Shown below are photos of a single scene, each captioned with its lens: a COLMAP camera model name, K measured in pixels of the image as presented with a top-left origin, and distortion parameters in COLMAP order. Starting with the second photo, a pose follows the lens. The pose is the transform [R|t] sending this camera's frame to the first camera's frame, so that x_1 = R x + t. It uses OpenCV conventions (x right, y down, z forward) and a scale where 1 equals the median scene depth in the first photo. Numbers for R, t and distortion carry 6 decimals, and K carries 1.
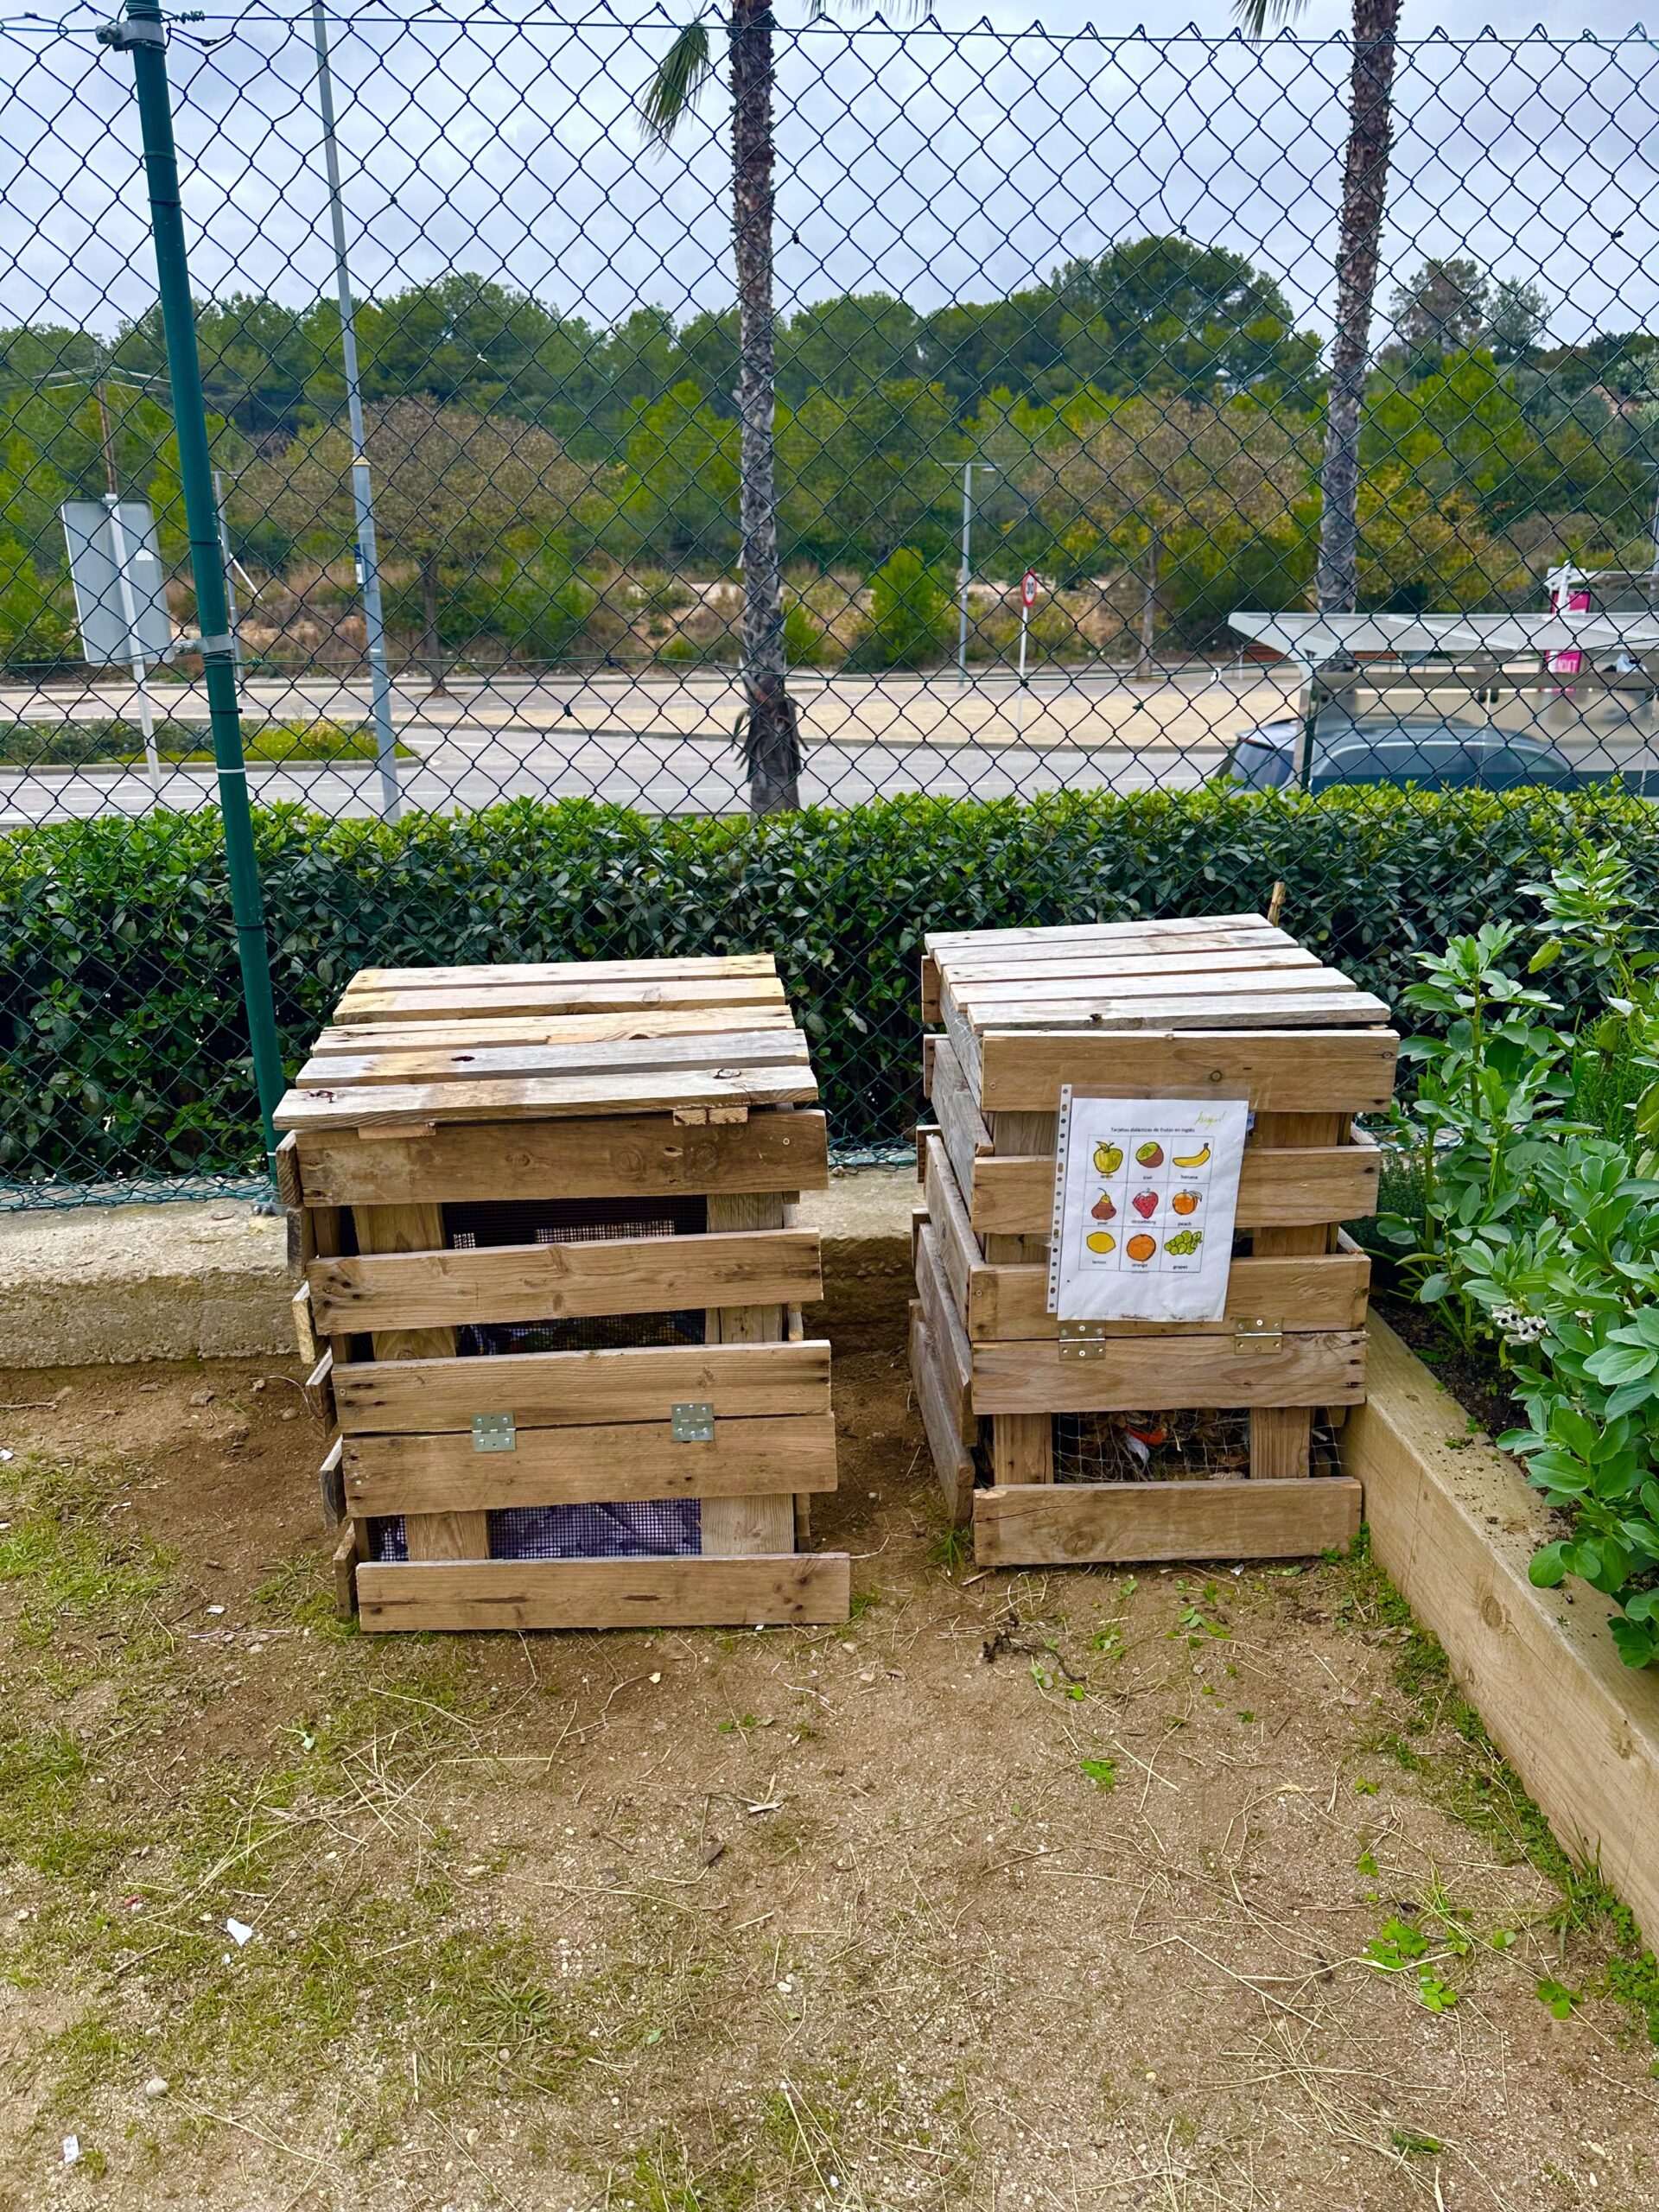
lens RADIAL K [[1662.6, 0, 803.7], [0, 1662.6, 1099.1], [0, 0, 1]] dist [0.077215, -0.087205]
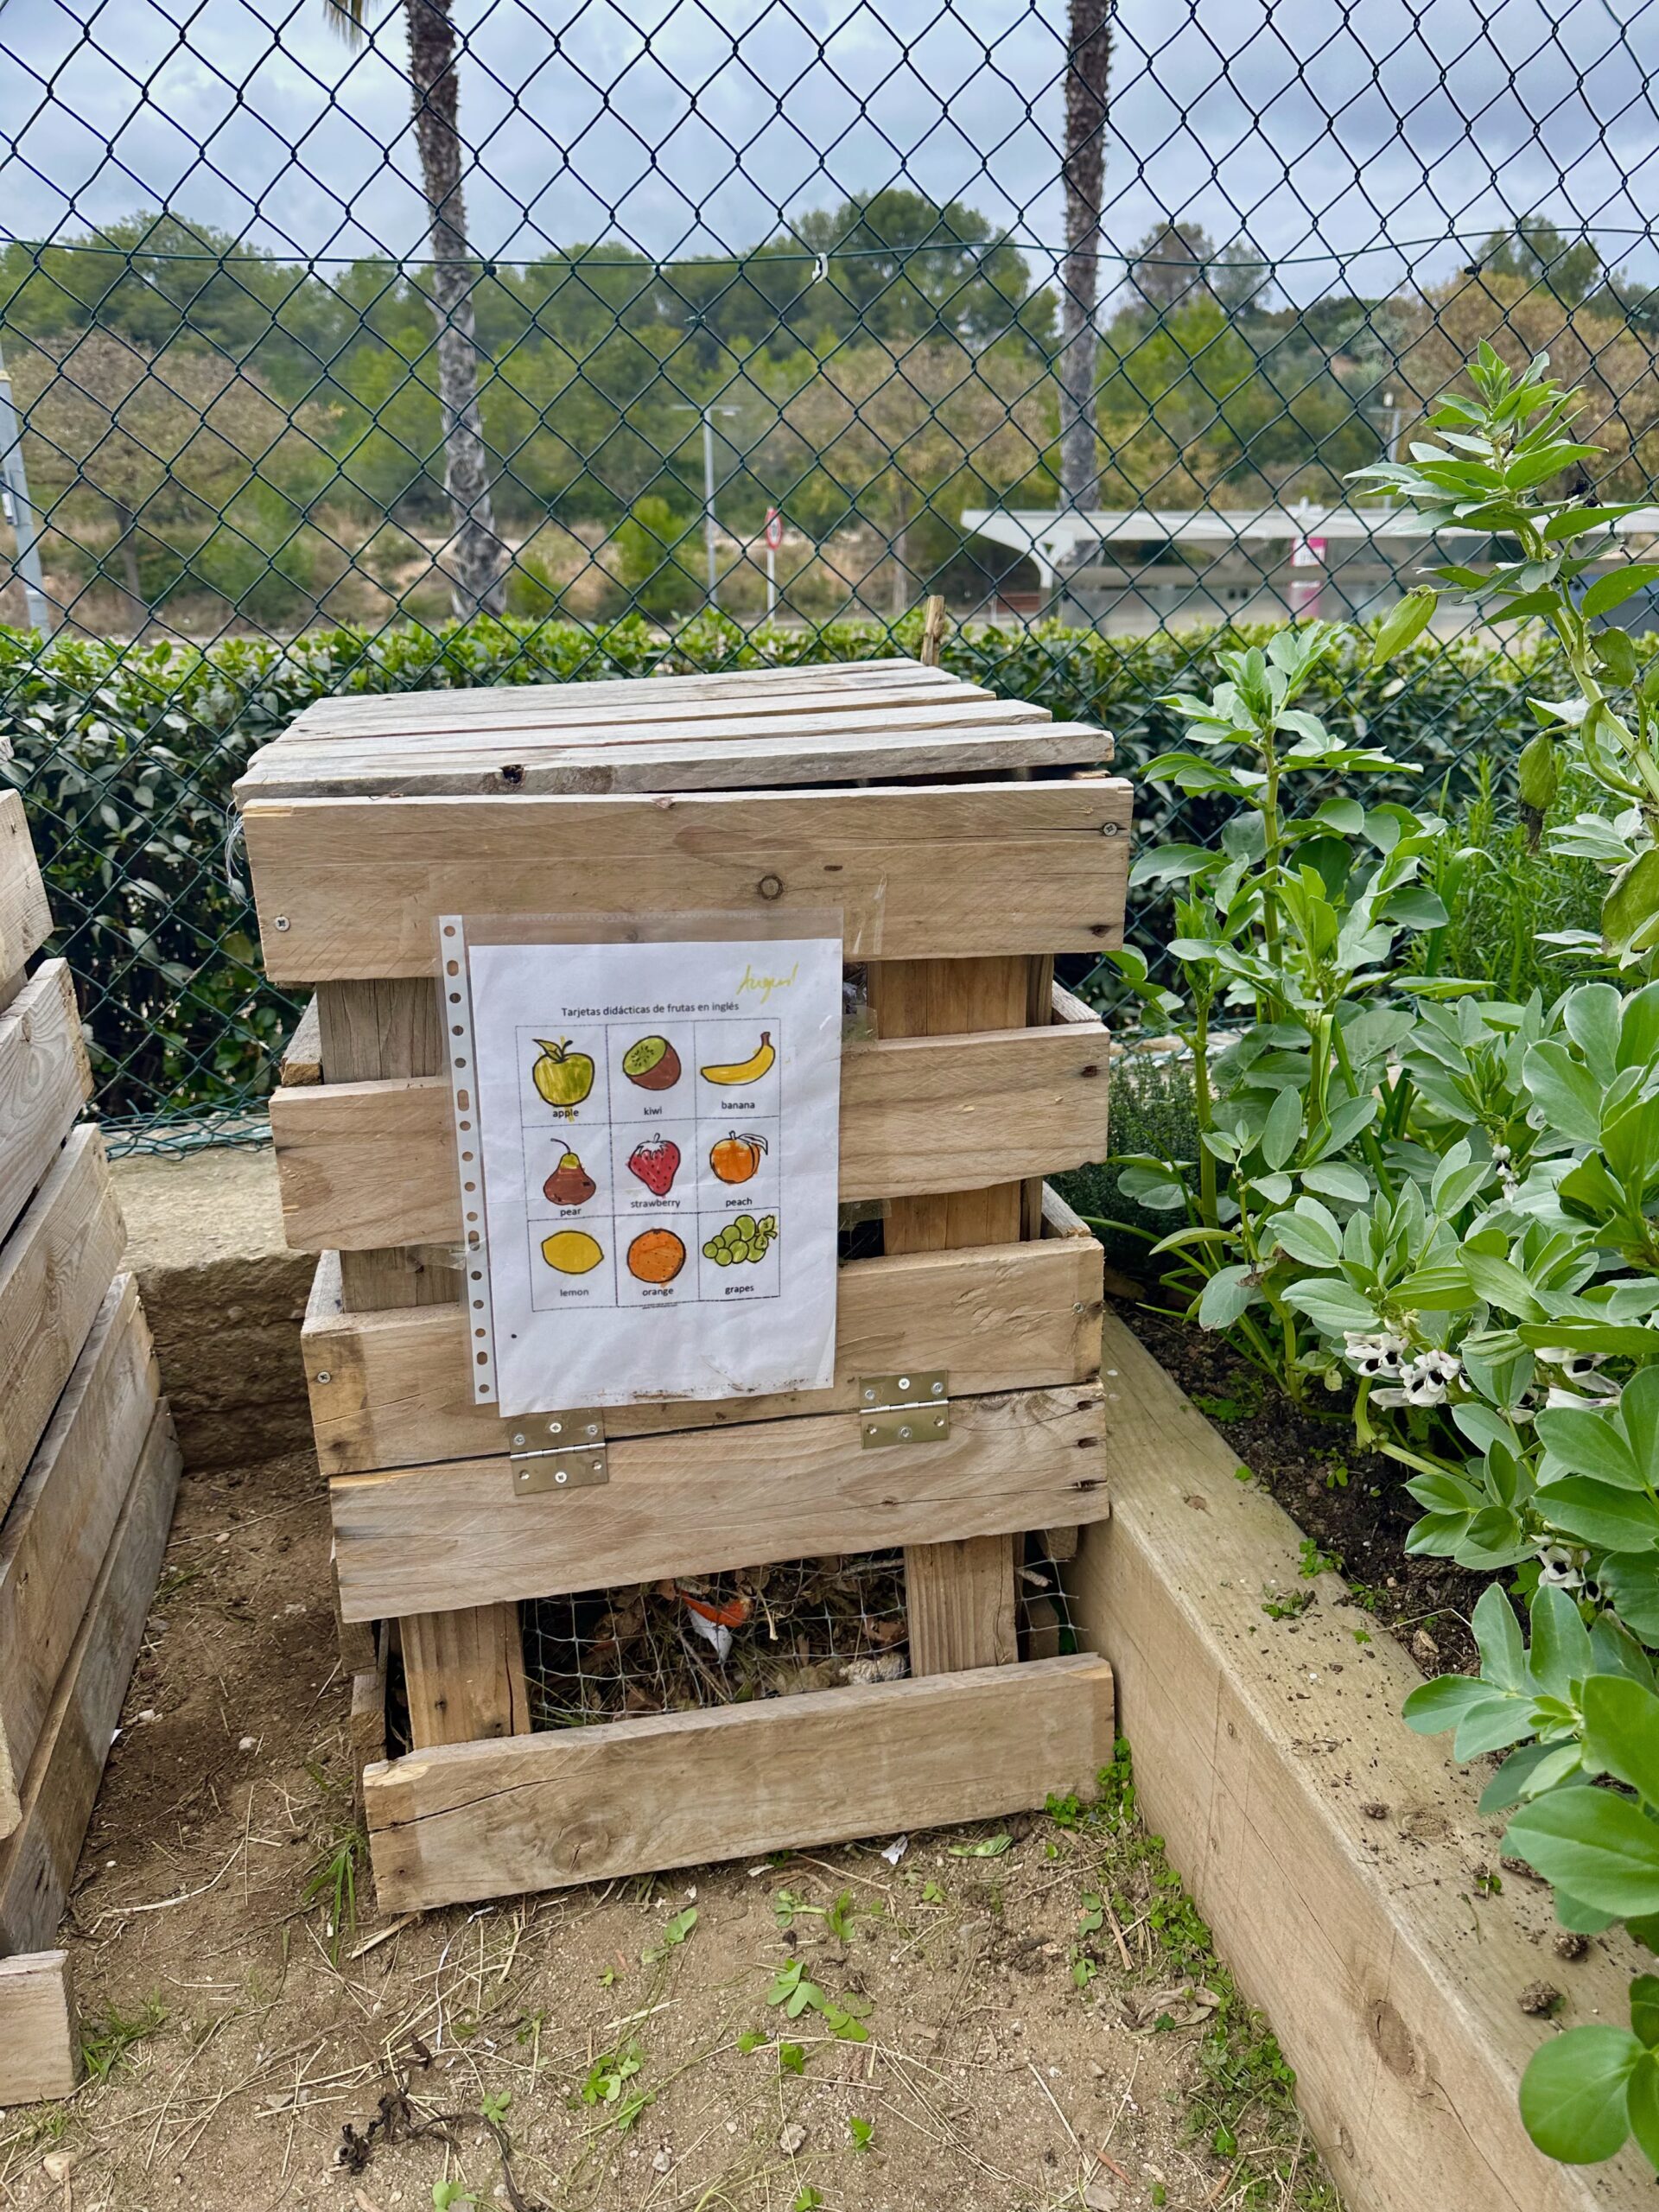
lens RADIAL K [[1662.6, 0, 837.1], [0, 1662.6, 1102.1], [0, 0, 1]] dist [0.077215, -0.087205]
pose [[0.988306, -0.054739, 0.142319, 0.180780], [0.052524, 0.998434, 0.019278, 0.036039], [-0.143151, -0.011577, 0.989633, 0.491037]]
